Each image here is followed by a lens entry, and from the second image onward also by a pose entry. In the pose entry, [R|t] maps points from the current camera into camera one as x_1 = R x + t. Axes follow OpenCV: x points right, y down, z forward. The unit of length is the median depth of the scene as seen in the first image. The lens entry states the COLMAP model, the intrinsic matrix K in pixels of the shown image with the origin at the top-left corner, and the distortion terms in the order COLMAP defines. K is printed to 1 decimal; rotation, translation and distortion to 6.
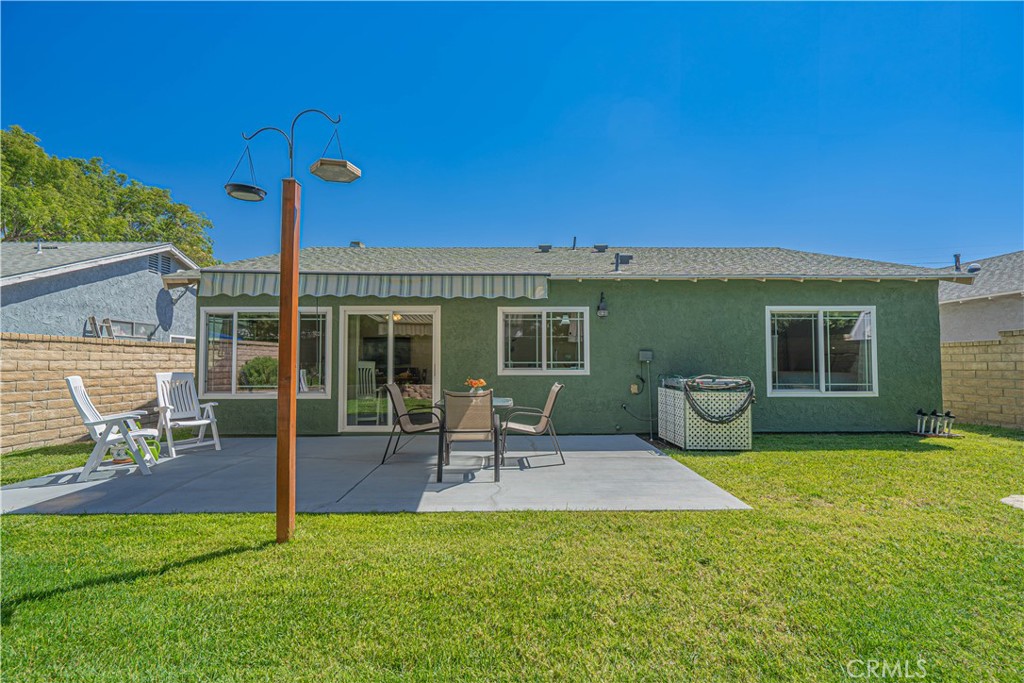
lens RADIAL K [[468.7, 0, 513.7], [0, 468.7, 345.7], [0, 0, 1]] dist [-0.002251, 0.000243]
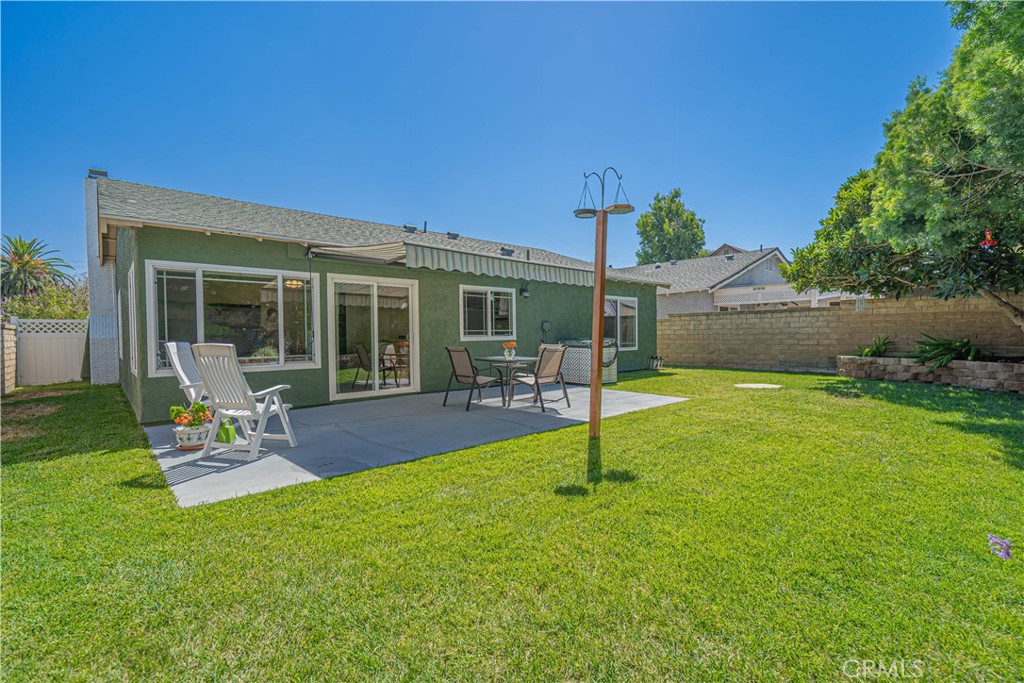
lens RADIAL K [[468.7, 0, 513.7], [0, 468.7, 345.7], [0, 0, 1]] dist [-0.002251, 0.000243]
pose [[0.739068, -0.022654, 0.673250, -0.745787], [-0.021820, 0.998105, 0.057538, 0.001688], [-0.673277, -0.057215, 0.737173, 0.011656]]
